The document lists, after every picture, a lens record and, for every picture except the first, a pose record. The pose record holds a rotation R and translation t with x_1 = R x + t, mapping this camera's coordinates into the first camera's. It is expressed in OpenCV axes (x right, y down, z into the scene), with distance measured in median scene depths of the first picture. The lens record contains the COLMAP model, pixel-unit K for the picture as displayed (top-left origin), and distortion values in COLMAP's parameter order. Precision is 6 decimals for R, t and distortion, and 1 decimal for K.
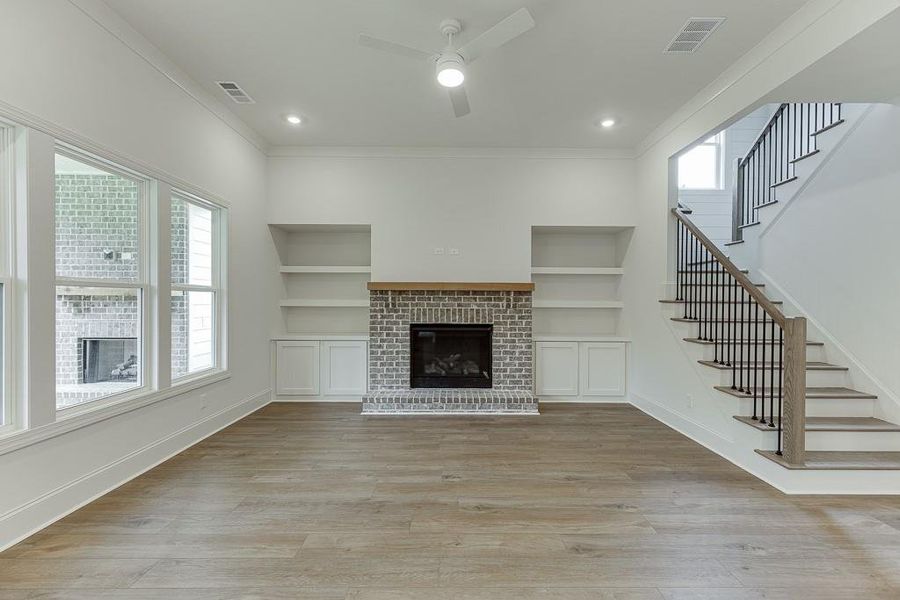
lens RADIAL K [[403.5, 0, 454.5], [0, 403.5, 304.4], [0, 0, 1]] dist [0.008387, -0.001848]
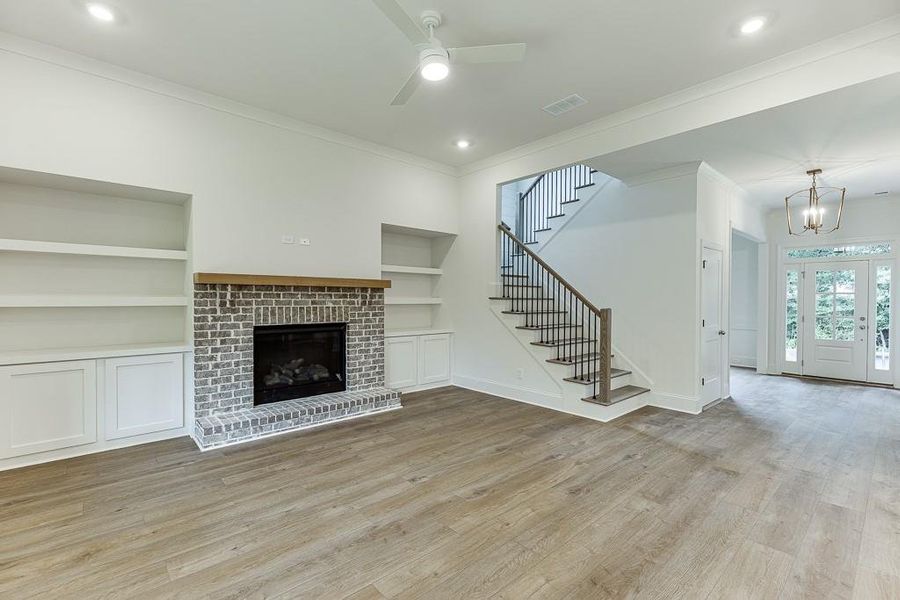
lens RADIAL K [[403.5, 0, 458.3], [0, 403.5, 303.5], [0, 0, 1]] dist [0.008387, -0.001848]
pose [[0.744791, -0.010384, 0.667217, -0.371962], [0.006555, 0.999945, 0.008246, -0.001790], [-0.667266, -0.001767, 0.744818, 0.134217]]
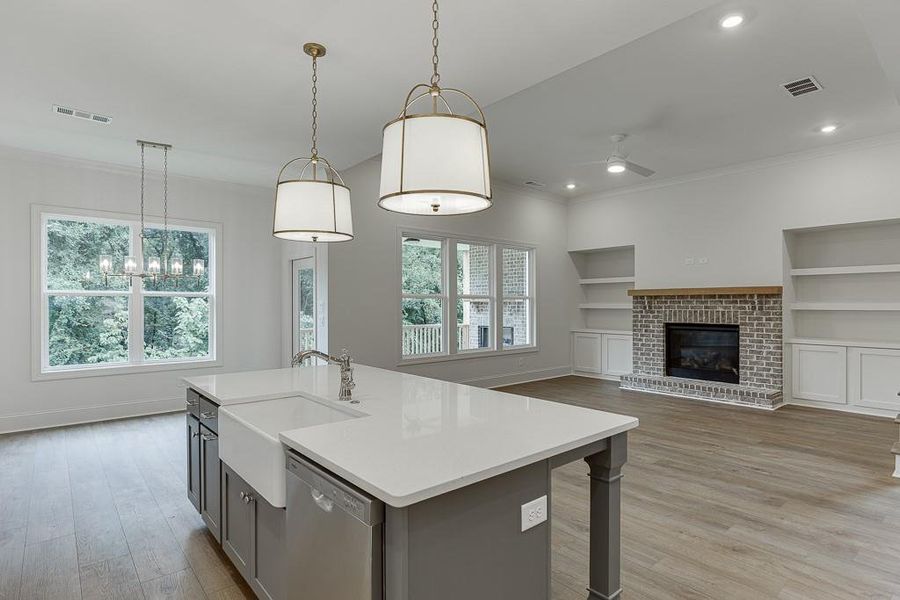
lens RADIAL K [[468.6, 0, 455.8], [0, 468.6, 304.6], [0, 0, 1]] dist [-0.000558, -0.000657]
pose [[0.654734, -0.004415, -0.755846, 0.597439], [-0.002081, 0.999969, -0.007644, 0.005848], [0.755856, 0.006577, 0.654705, -0.444065]]
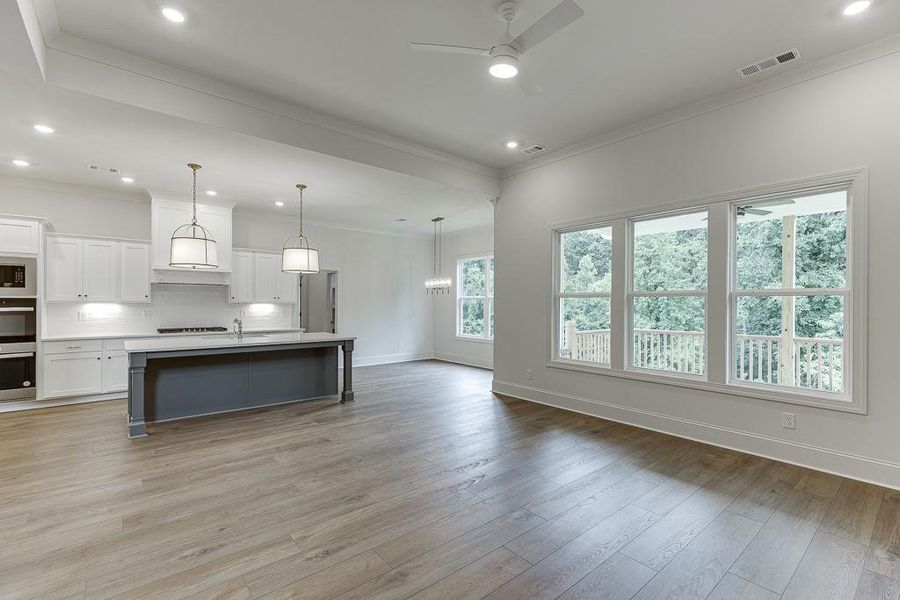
lens RADIAL K [[403.5, 0, 455.8], [0, 403.5, 302.4], [0, 0, 1]] dist [0.008387, -0.001848]
pose [[-0.772473, -0.011906, -0.634936, 0.404740], [-0.015393, 0.999882, -0.000022, -0.004777], [0.634861, 0.009757, -0.772565, 0.992433]]
